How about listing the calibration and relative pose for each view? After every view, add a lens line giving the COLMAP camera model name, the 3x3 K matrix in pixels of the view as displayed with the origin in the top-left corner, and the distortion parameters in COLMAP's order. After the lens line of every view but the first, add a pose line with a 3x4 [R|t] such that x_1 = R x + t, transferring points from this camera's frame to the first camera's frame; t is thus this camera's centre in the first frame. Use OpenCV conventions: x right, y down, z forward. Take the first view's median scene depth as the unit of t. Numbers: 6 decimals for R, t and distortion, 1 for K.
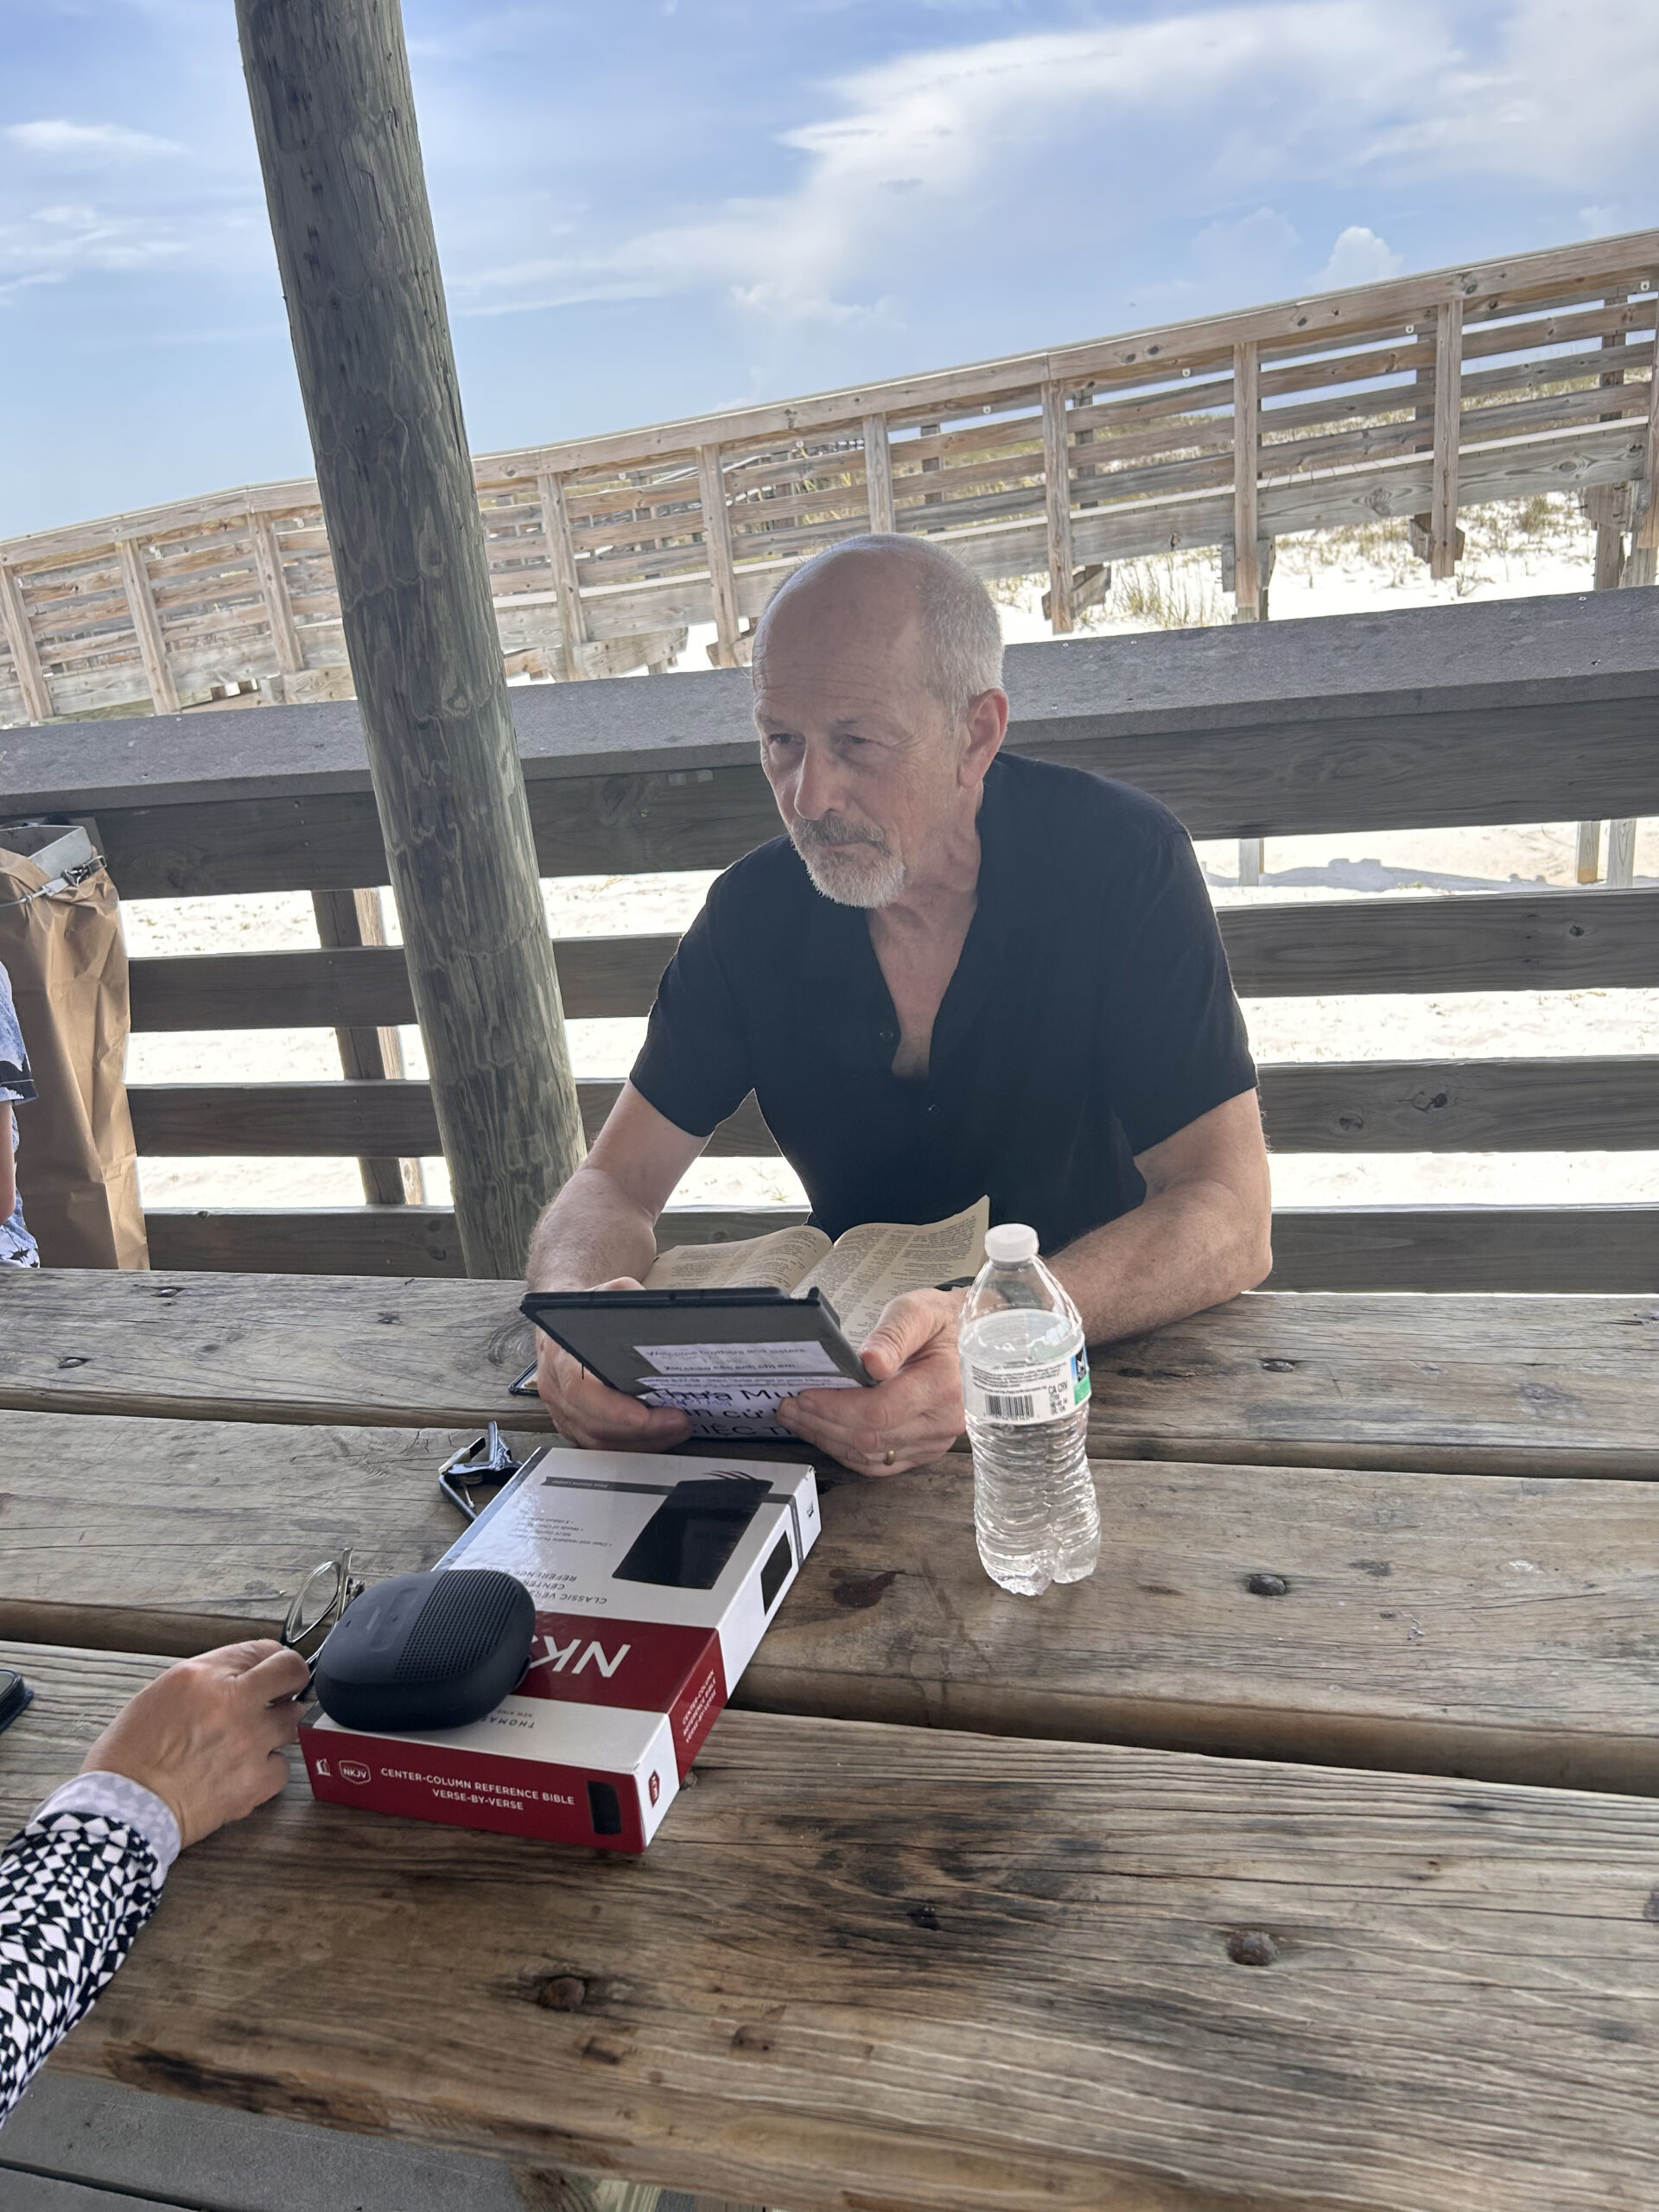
lens RADIAL K [[1672.0, 0, 812.1], [0, 1672.0, 1115.9], [0, 0, 1]] dist [0.037067, -0.041003]
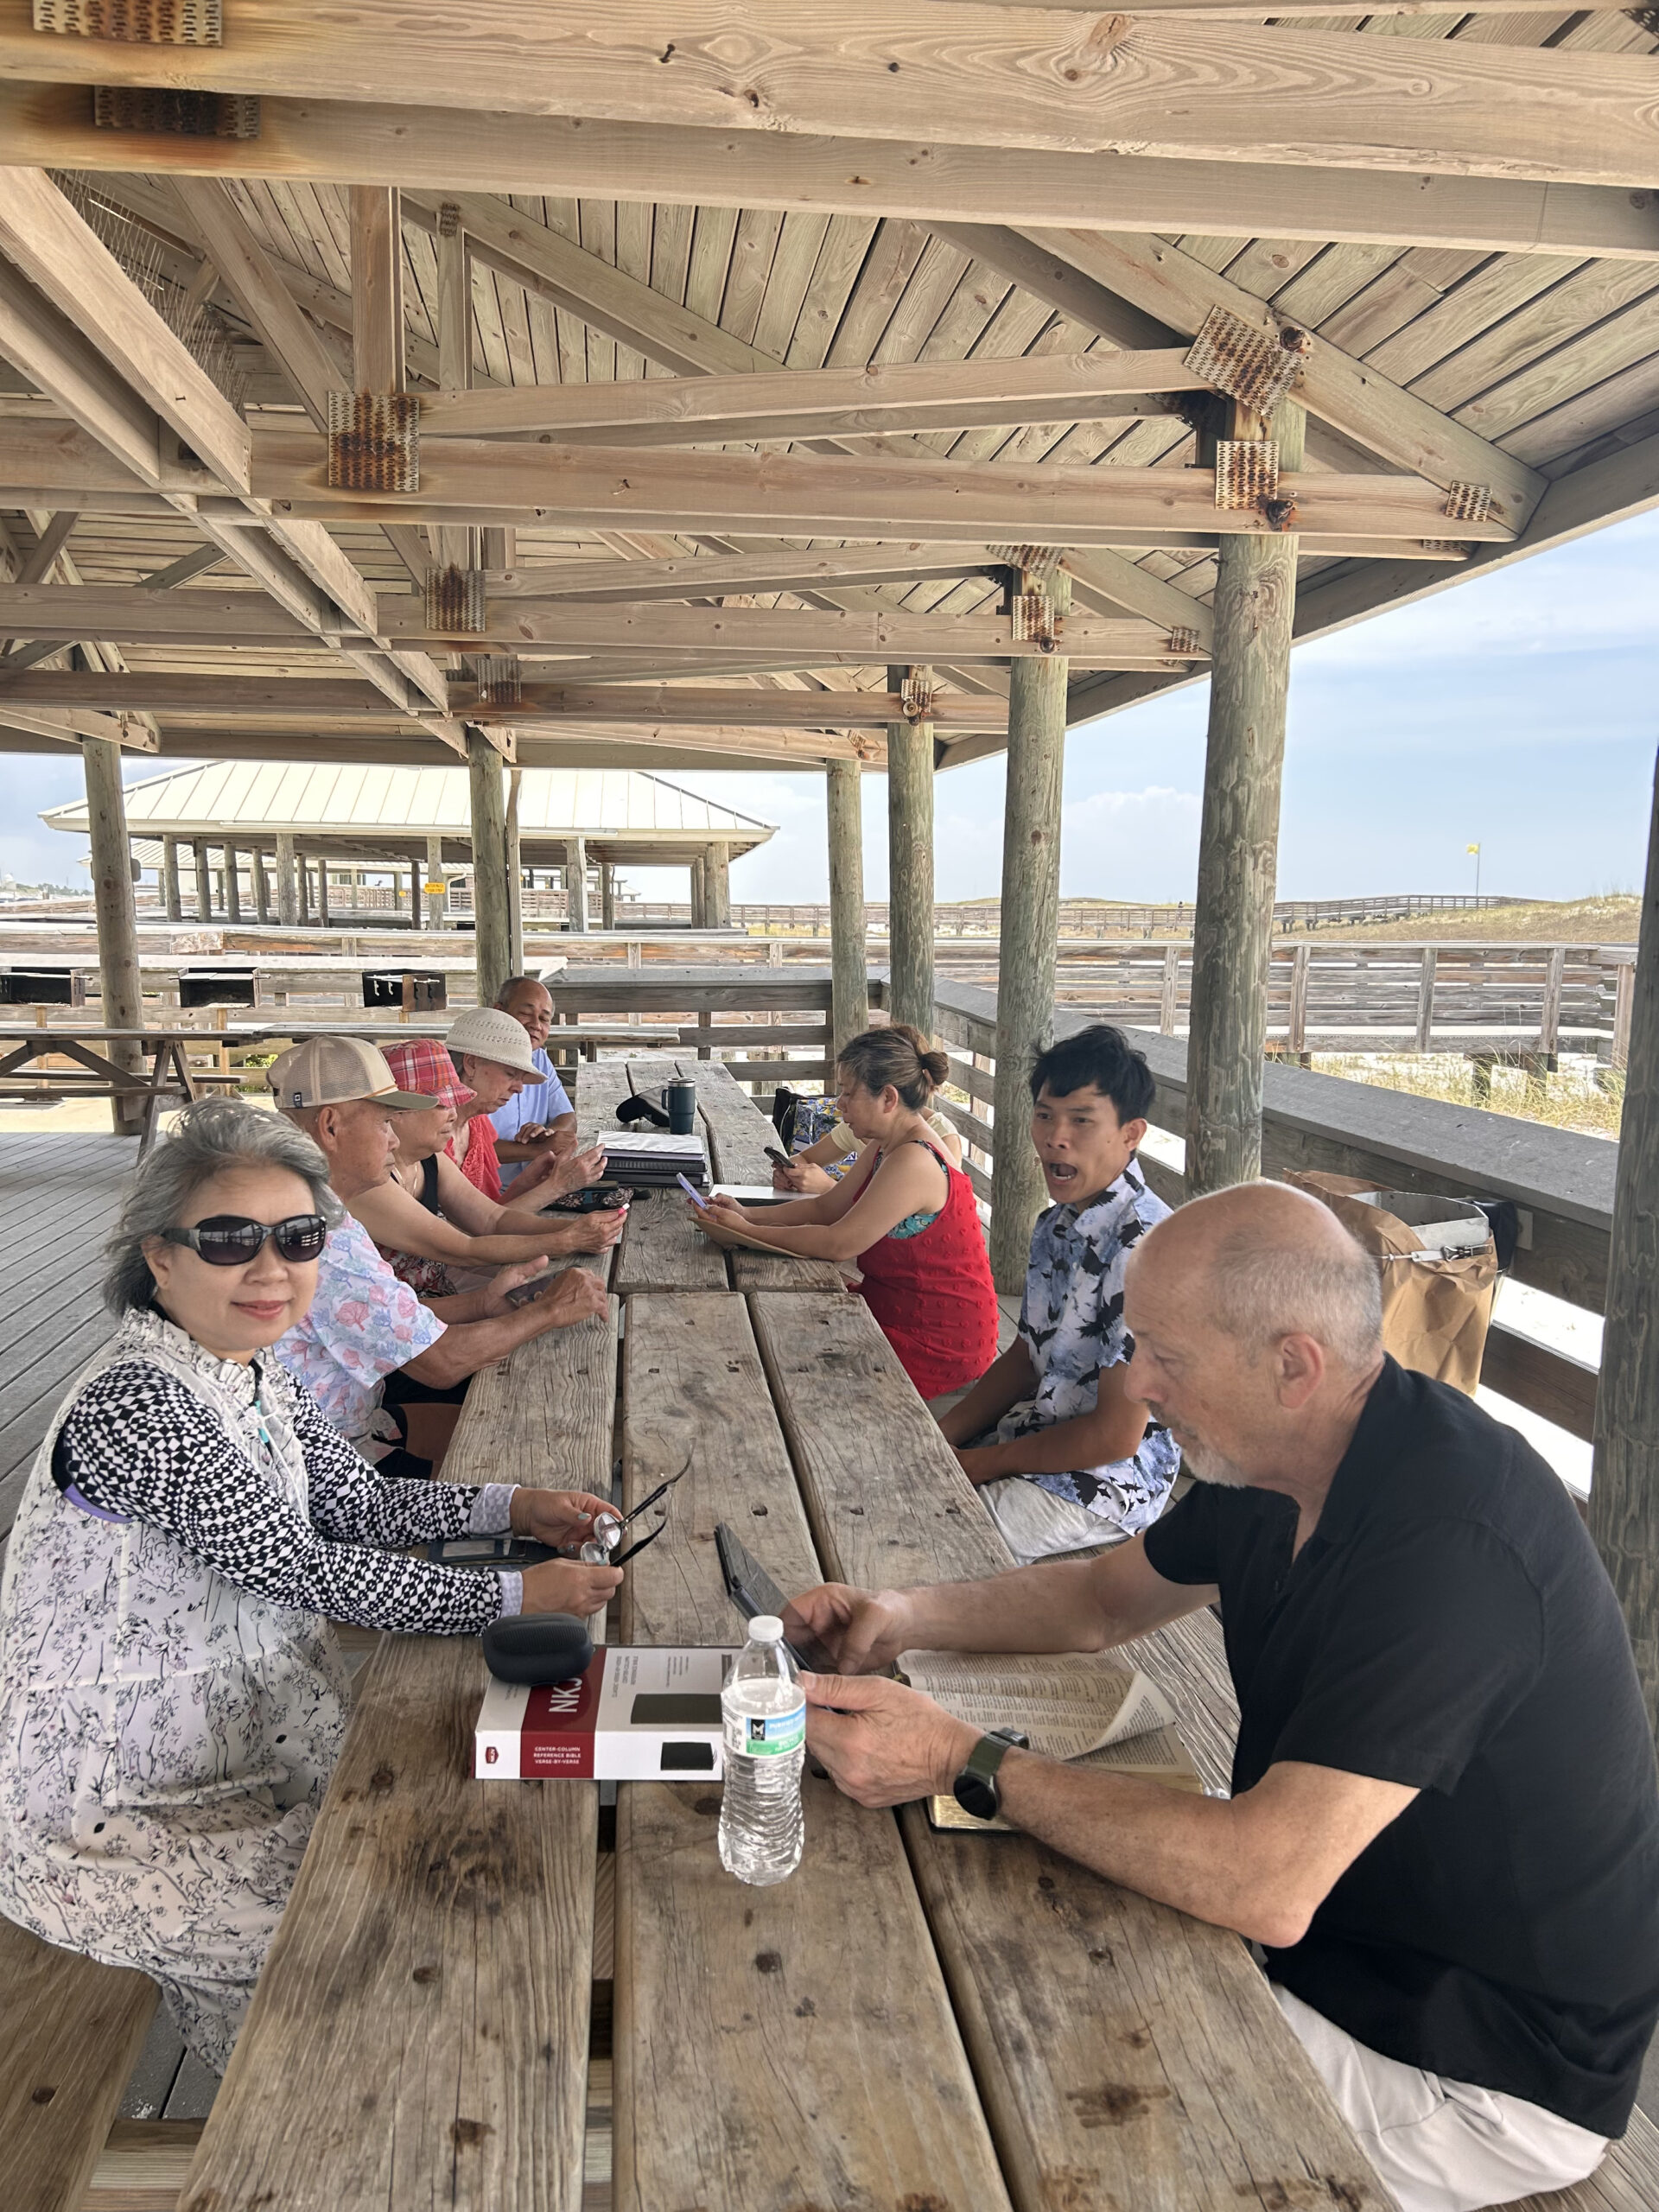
lens RADIAL K [[1672.0, 0, 810.5], [0, 1672.0, 1116.1], [0, 0, 1]] dist [0.037067, -0.041003]
pose [[0.368152, 0.231446, -0.900498, 0.098509], [-0.380693, 0.921137, 0.081112, -0.034550], [0.848255, 0.312951, 0.427228, 0.017091]]
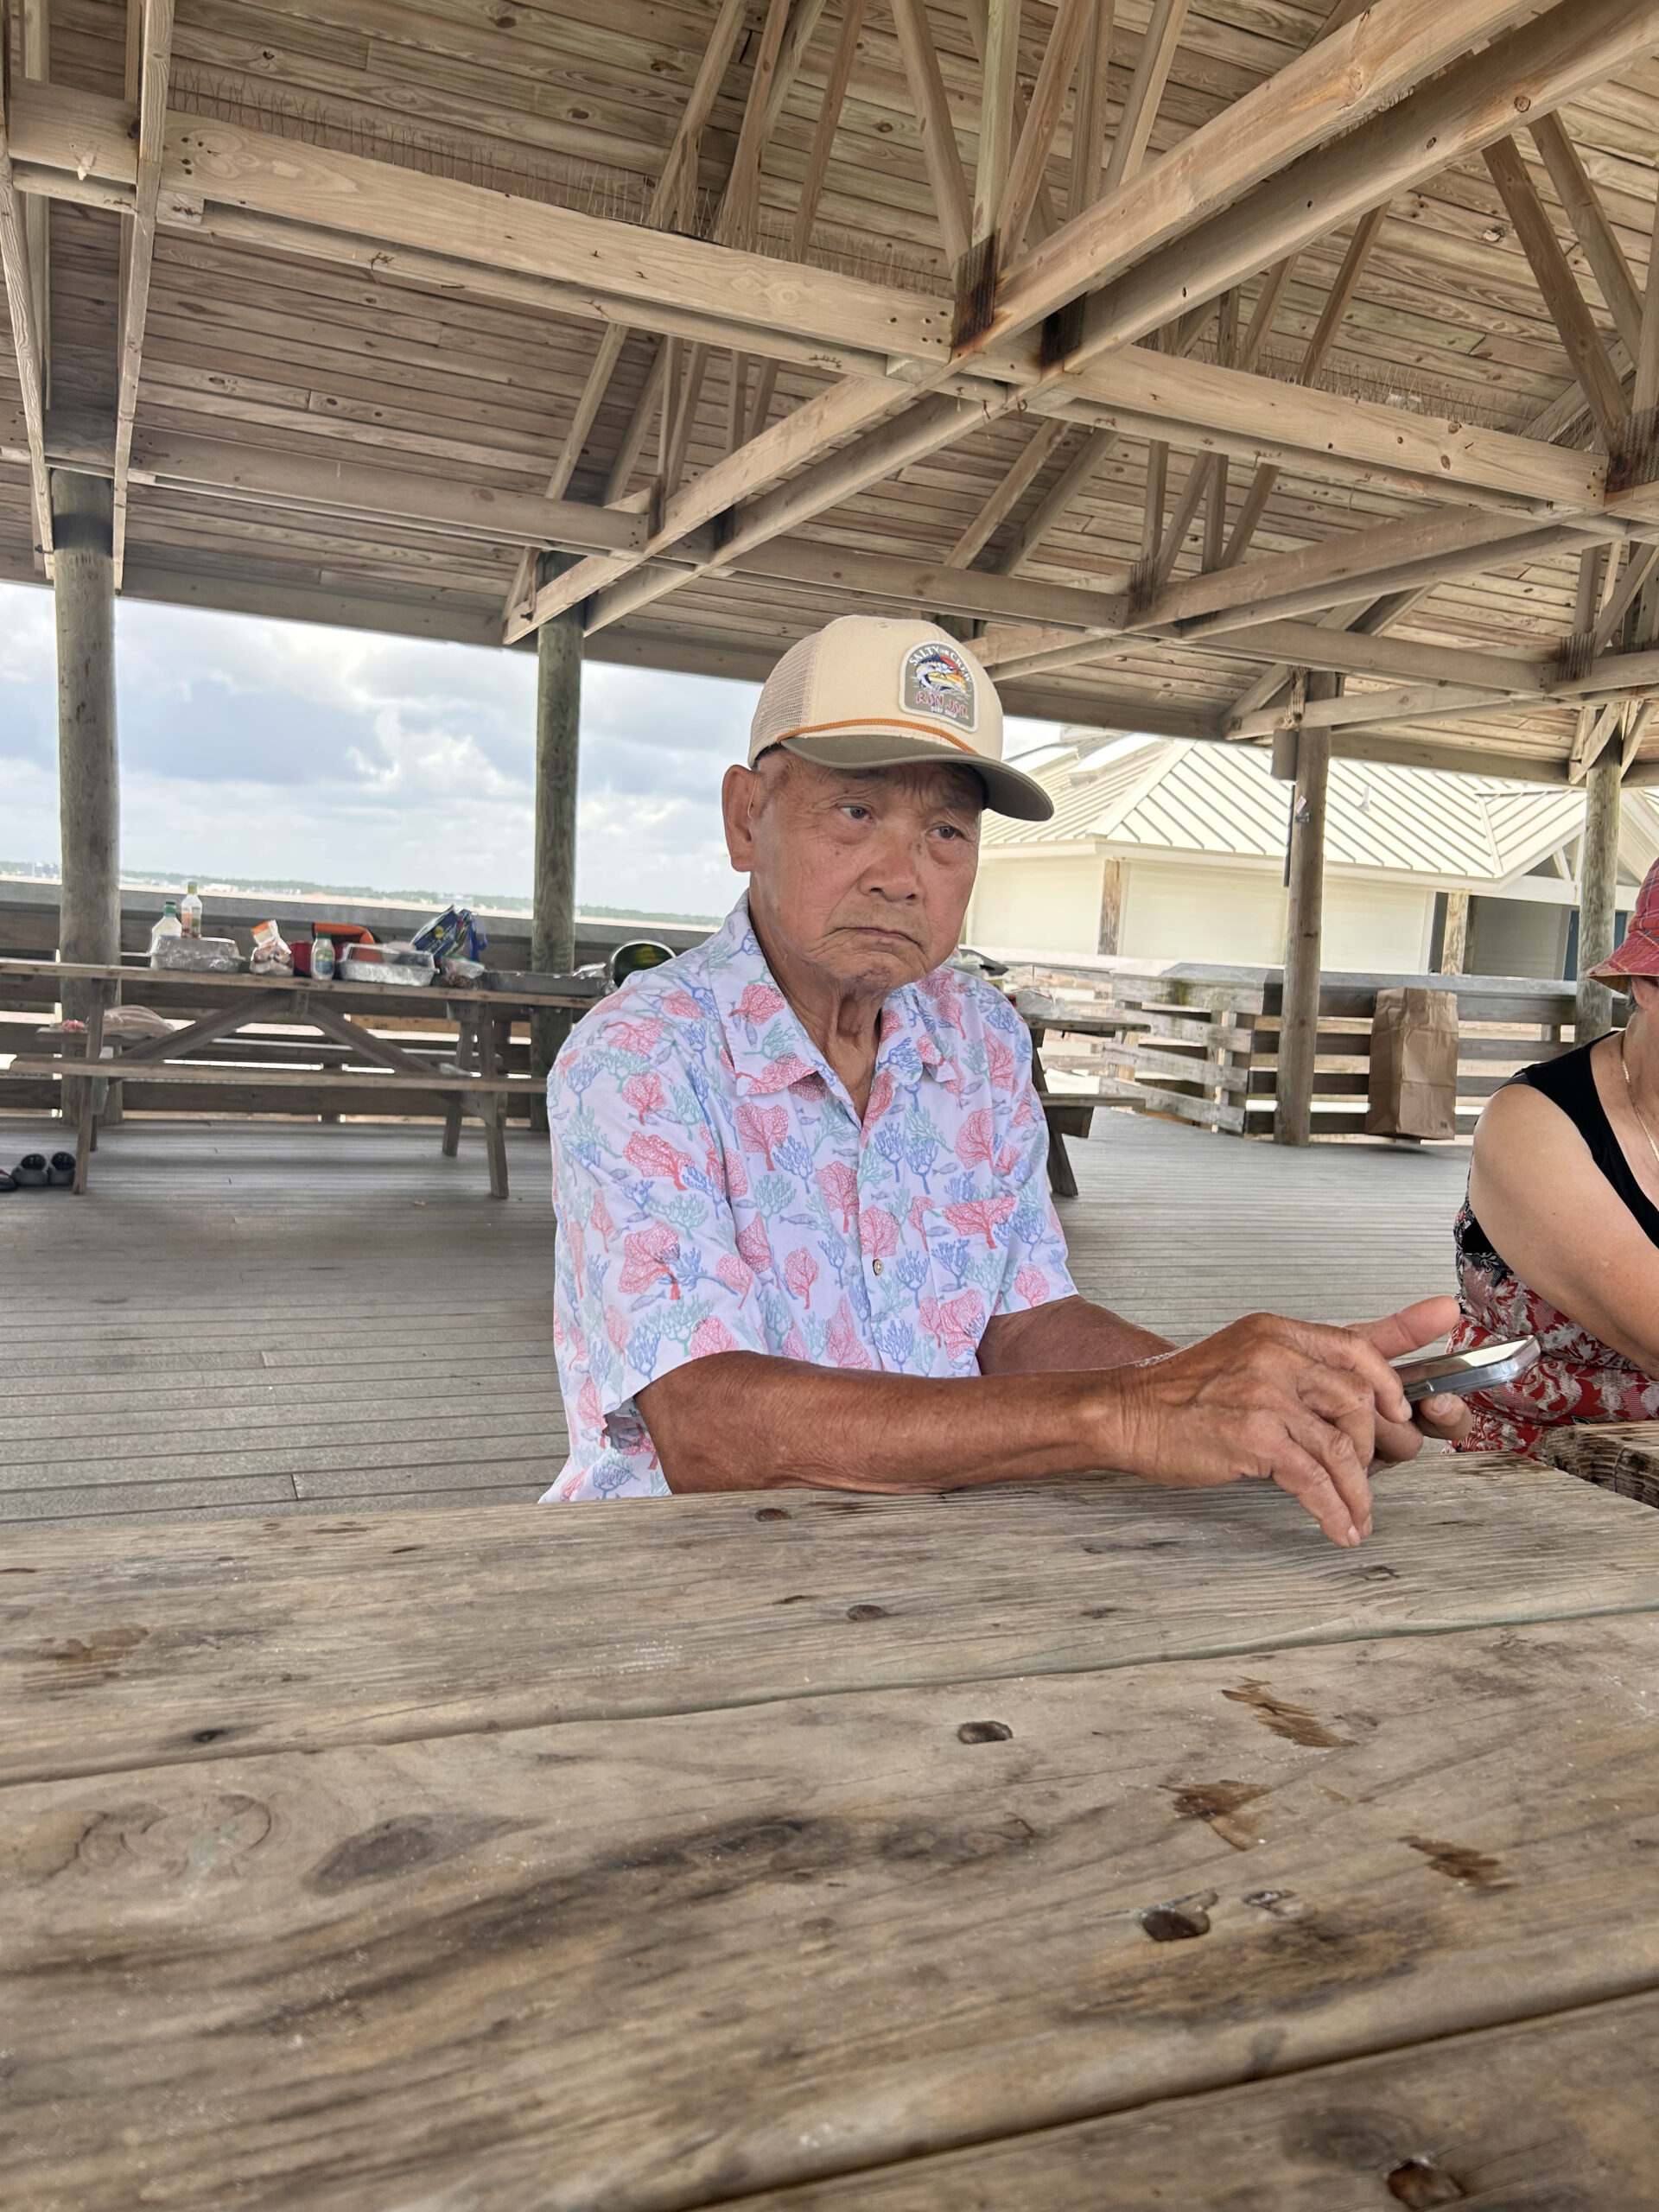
lens RADIAL K [[1672.0, 0, 813.5], [0, 1672.0, 1110.7], [0, 0, 1]] dist [0.037067, -0.041003]
pose [[-0.795523, 0.118348, -0.594254, -0.069685], [-0.196868, 0.877048, 0.438212, -0.017506], [0.573050, 0.465597, -0.674413, 0.130662]]
